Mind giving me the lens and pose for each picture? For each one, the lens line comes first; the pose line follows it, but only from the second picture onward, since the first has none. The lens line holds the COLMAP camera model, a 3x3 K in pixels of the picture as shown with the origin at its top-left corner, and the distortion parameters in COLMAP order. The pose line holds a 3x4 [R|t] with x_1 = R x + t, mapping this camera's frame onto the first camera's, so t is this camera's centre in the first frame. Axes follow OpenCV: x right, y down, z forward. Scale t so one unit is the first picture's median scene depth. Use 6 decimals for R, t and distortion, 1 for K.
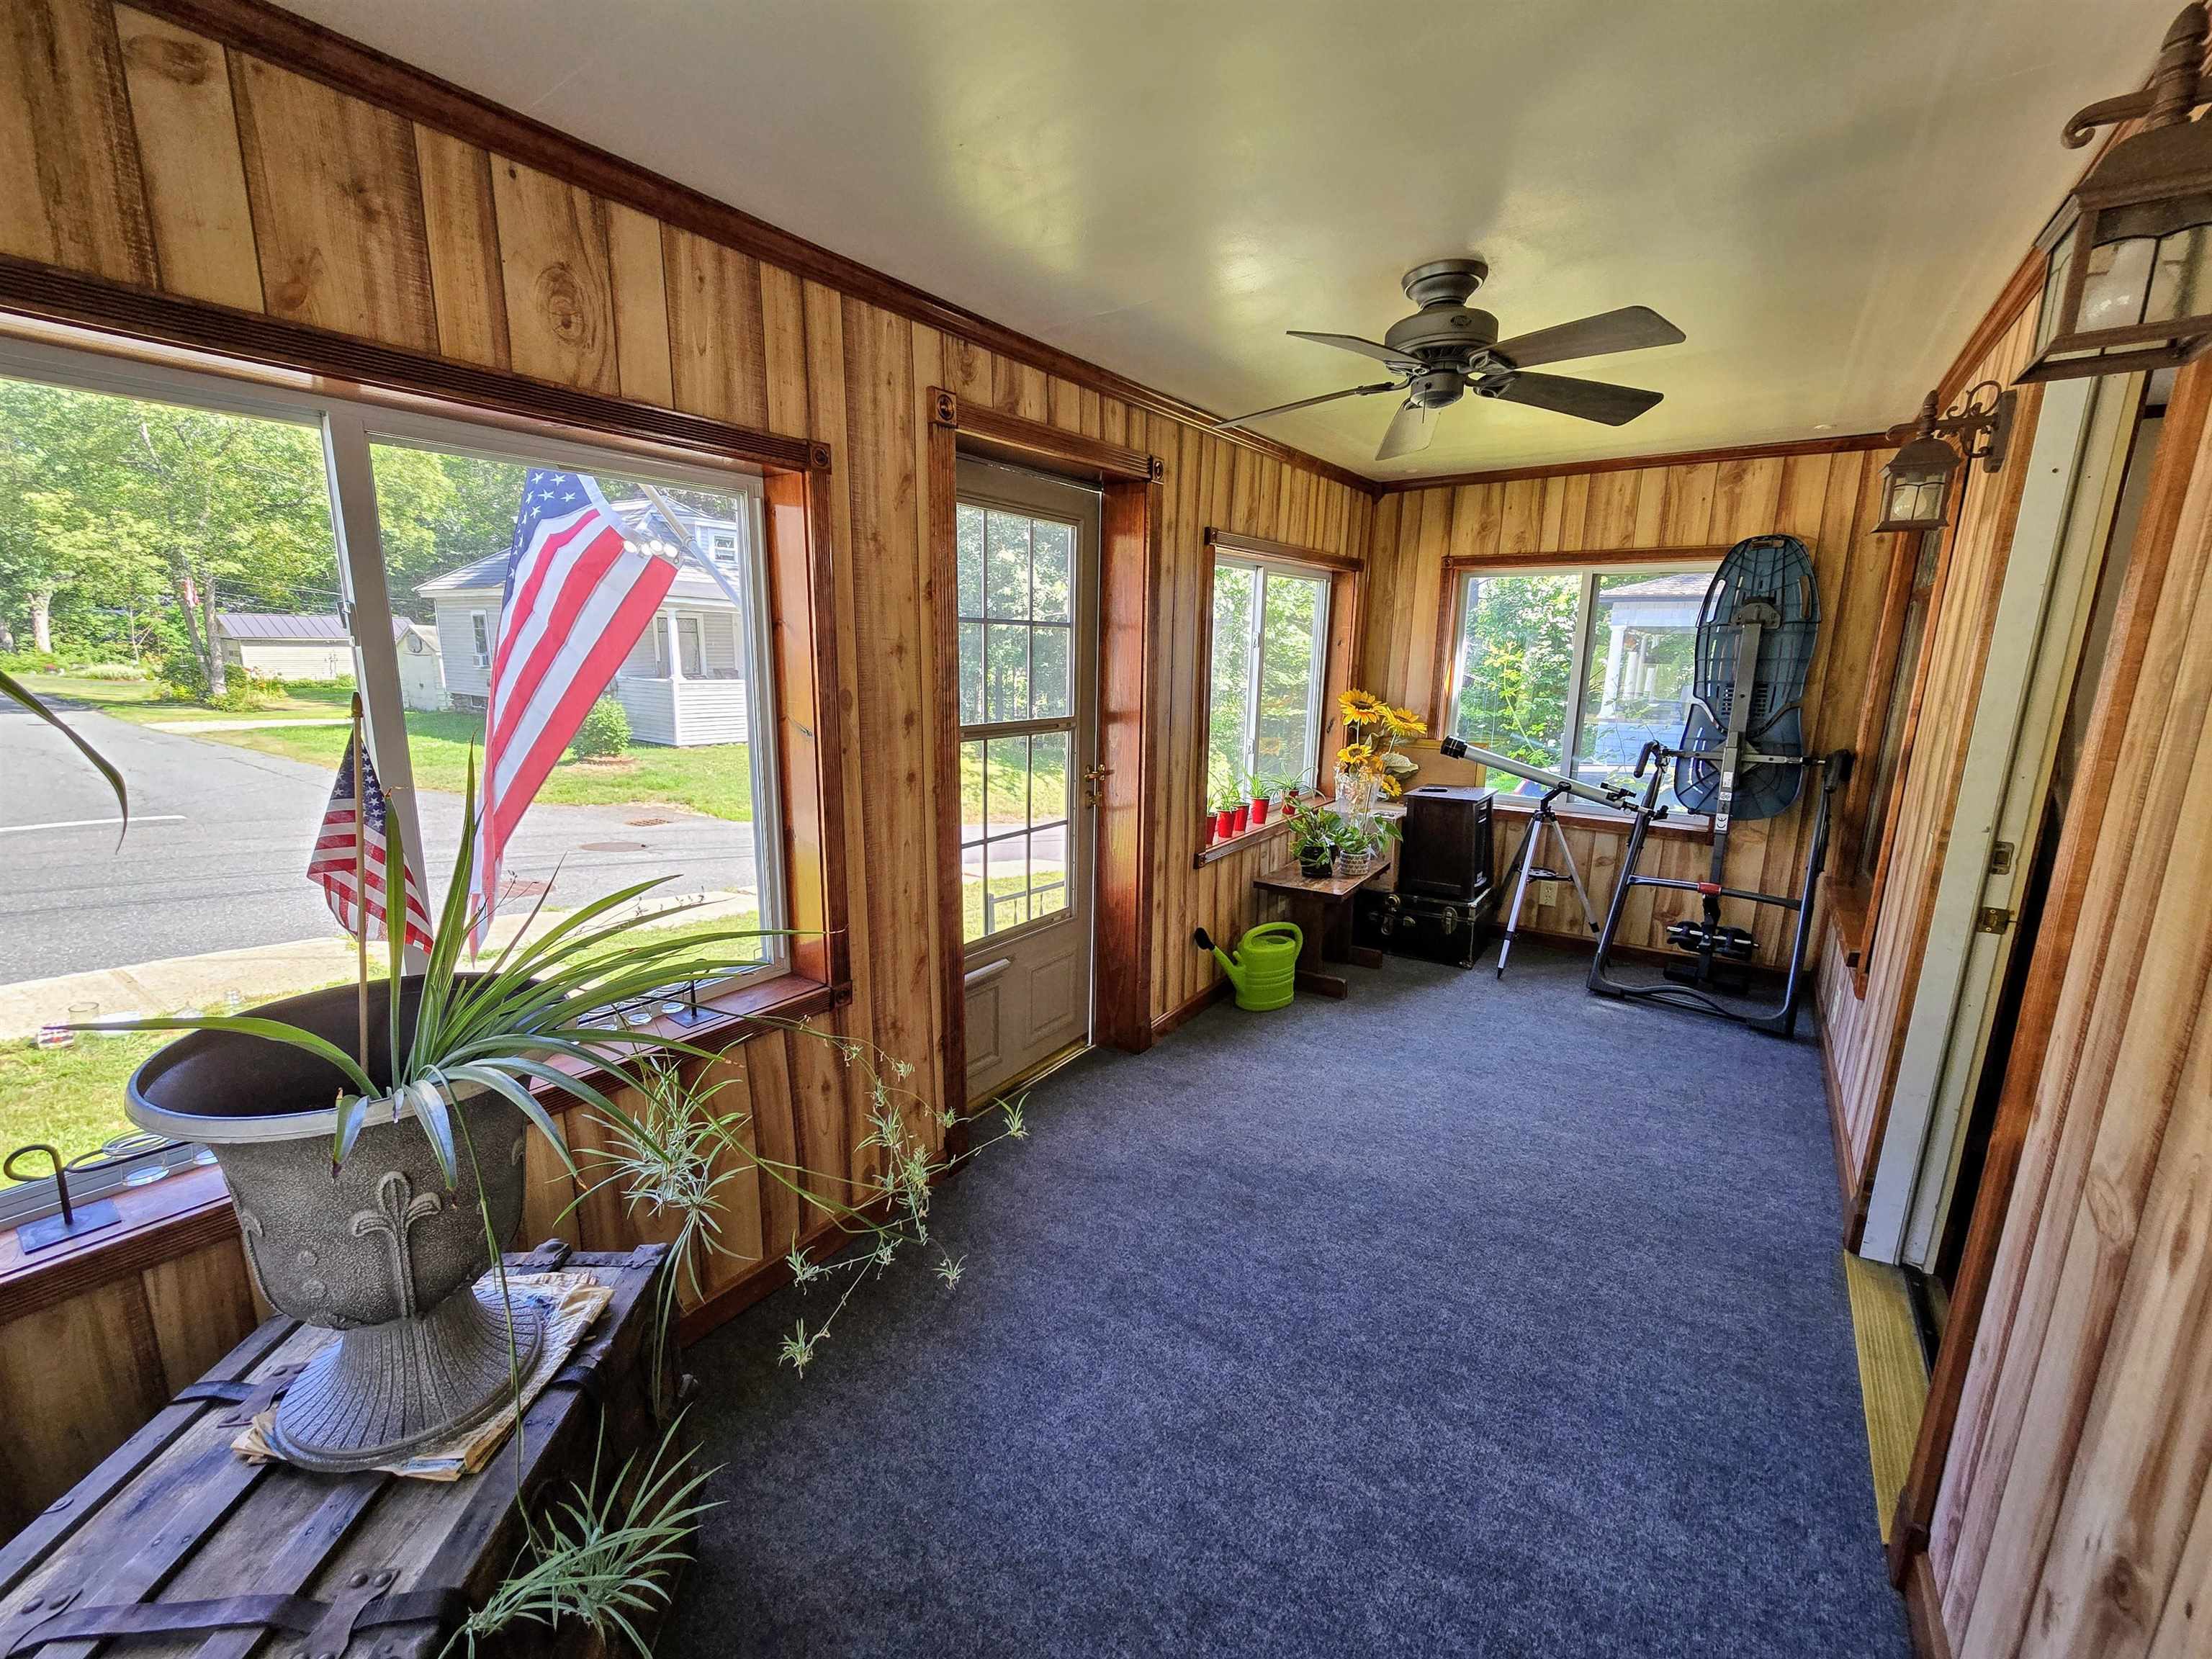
lens RADIAL K [[903.2, 0, 1101.4], [0, 903.2, 824.1], [0, 0, 1]] dist [-0.000454, -0.000060]
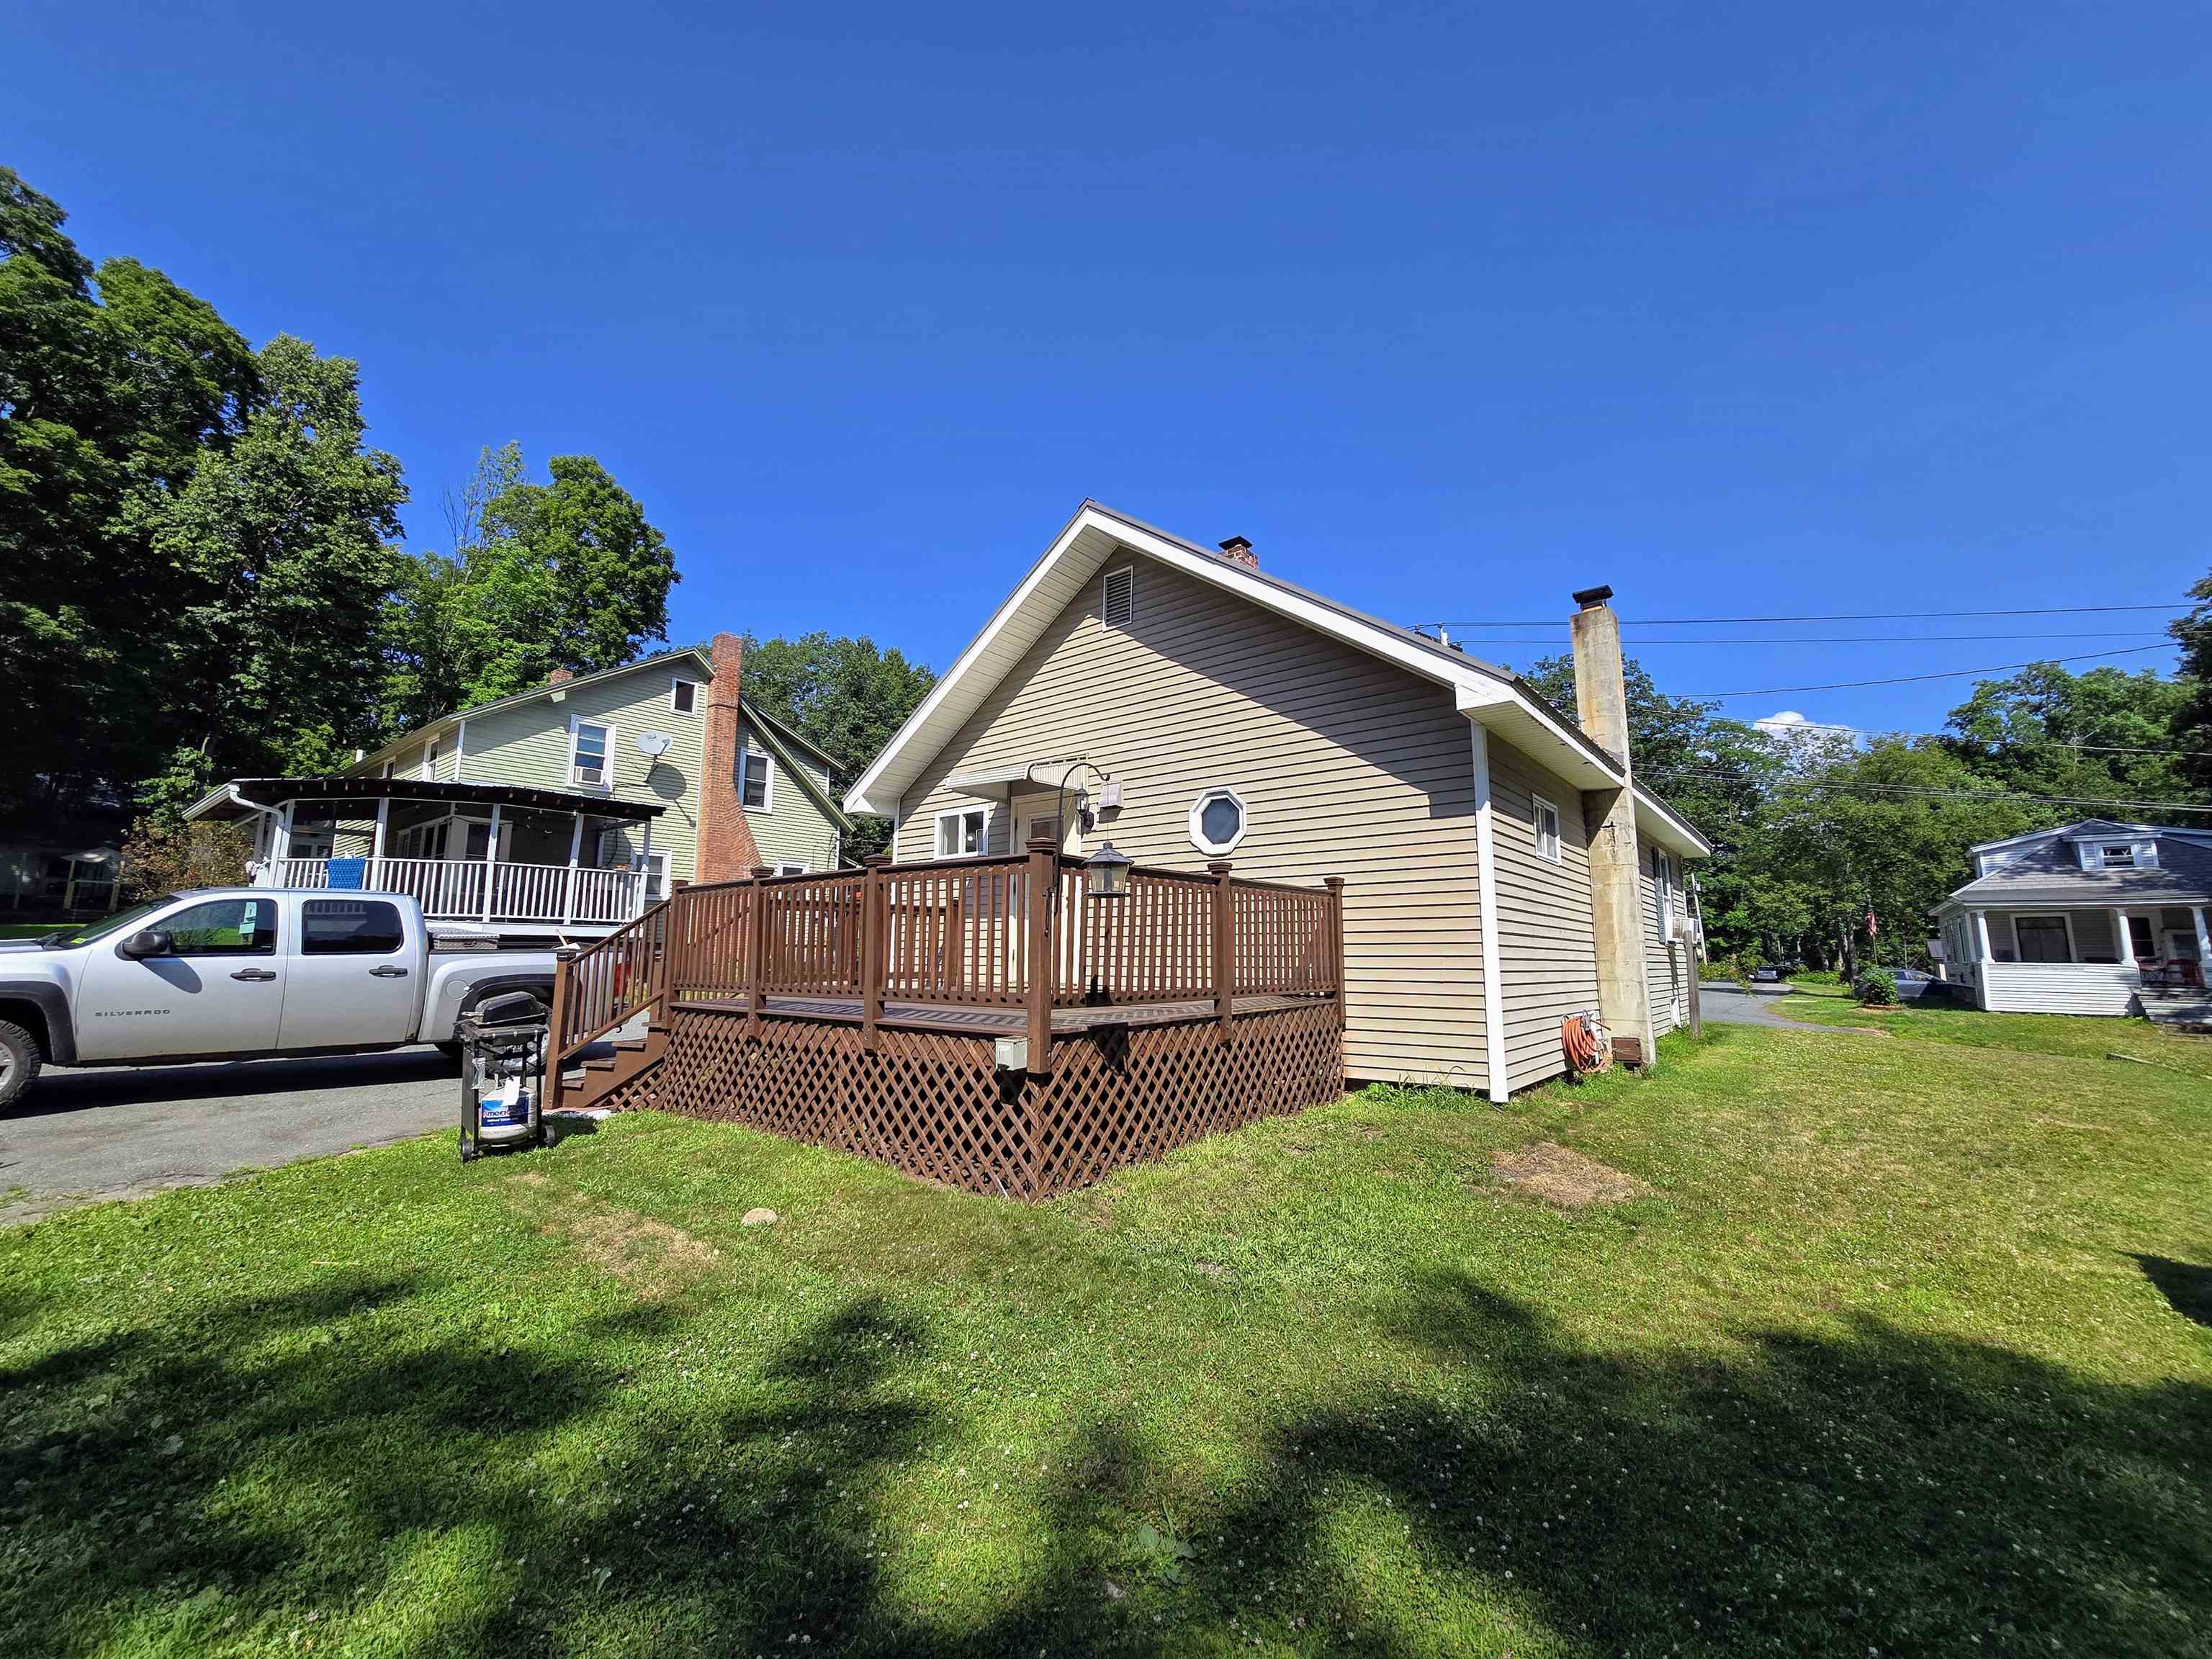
lens RADIAL K [[908.1, 0, 1099.5], [0, 908.1, 833.1], [0, 0, 1]] dist [-0.000955, -0.000286]
pose [[-0.069915, -0.158710, -0.984847, 5.633421], [-0.207085, 0.968064, -0.141305, 0.691947], [0.975822, 0.194068, -0.100549, -1.107670]]
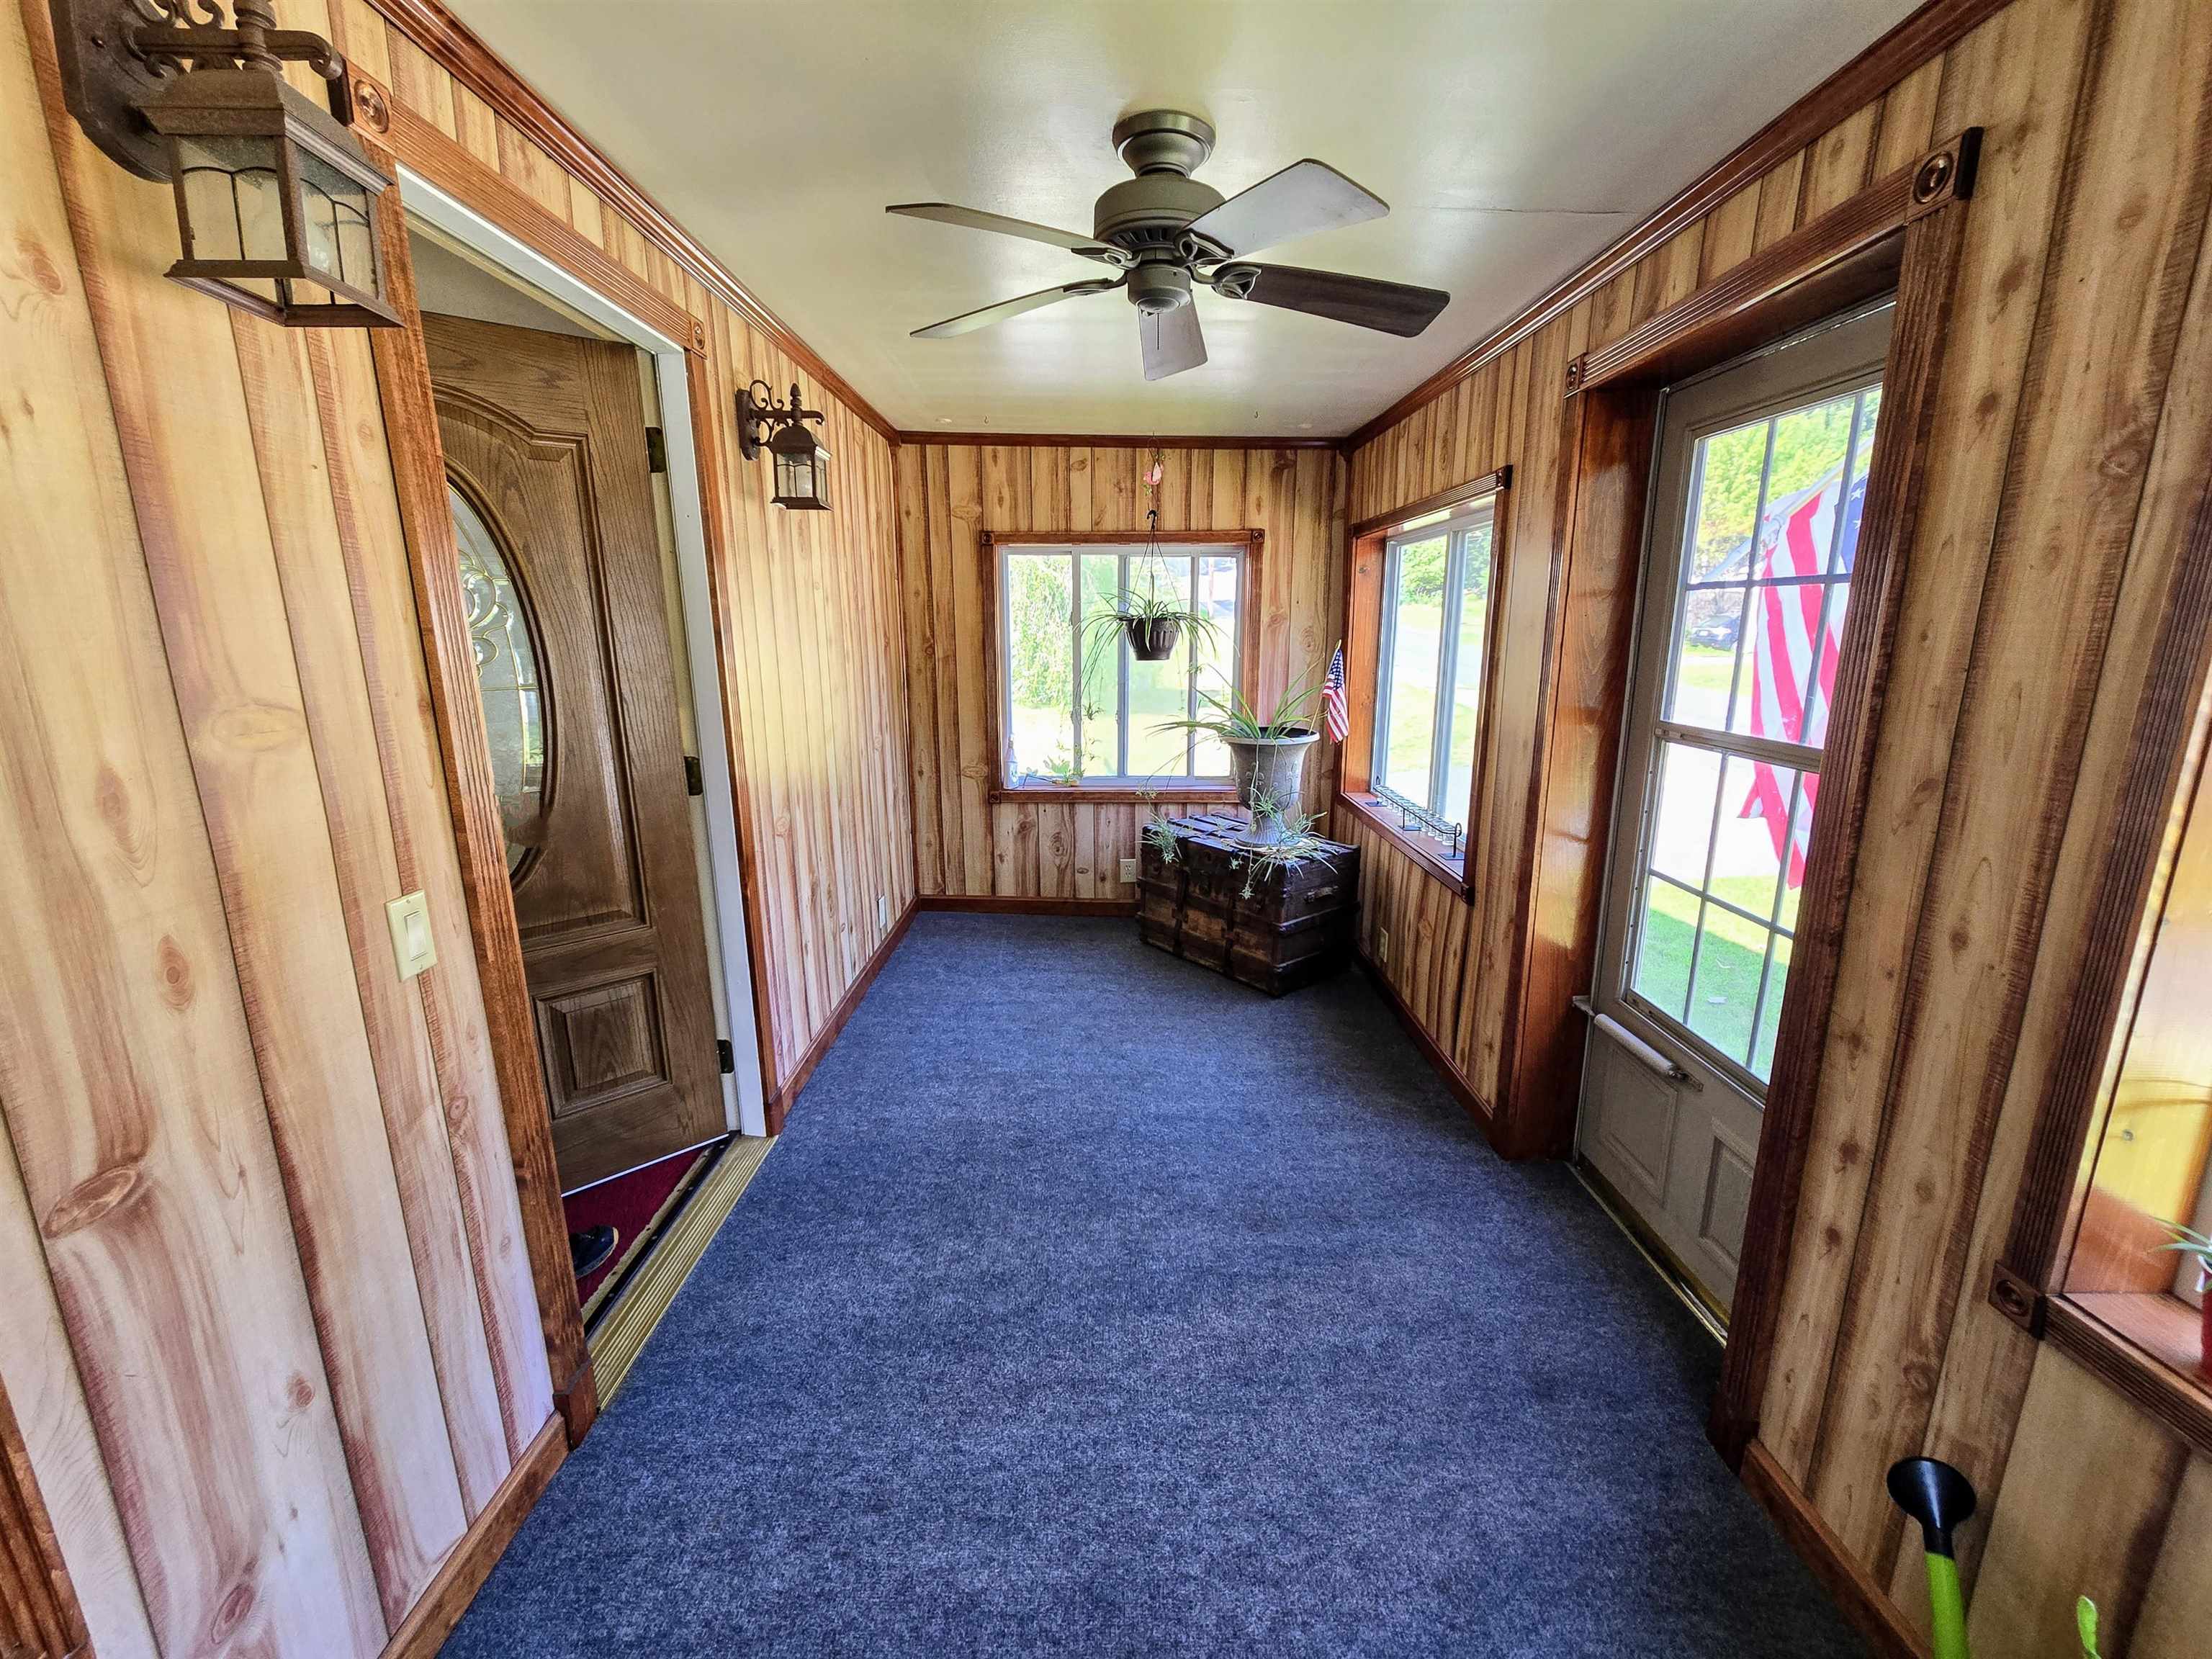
lens RADIAL K [[903.2, 0, 1101.4], [0, 903.2, 824.1], [0, 0, 1]] dist [-0.000454, -0.000060]
pose [[-0.814653, 0.109157, -0.569583, 0.511449], [-0.125741, 0.925520, 0.357213, -0.177406], [0.566153, 0.362625, -0.740253, 0.961015]]
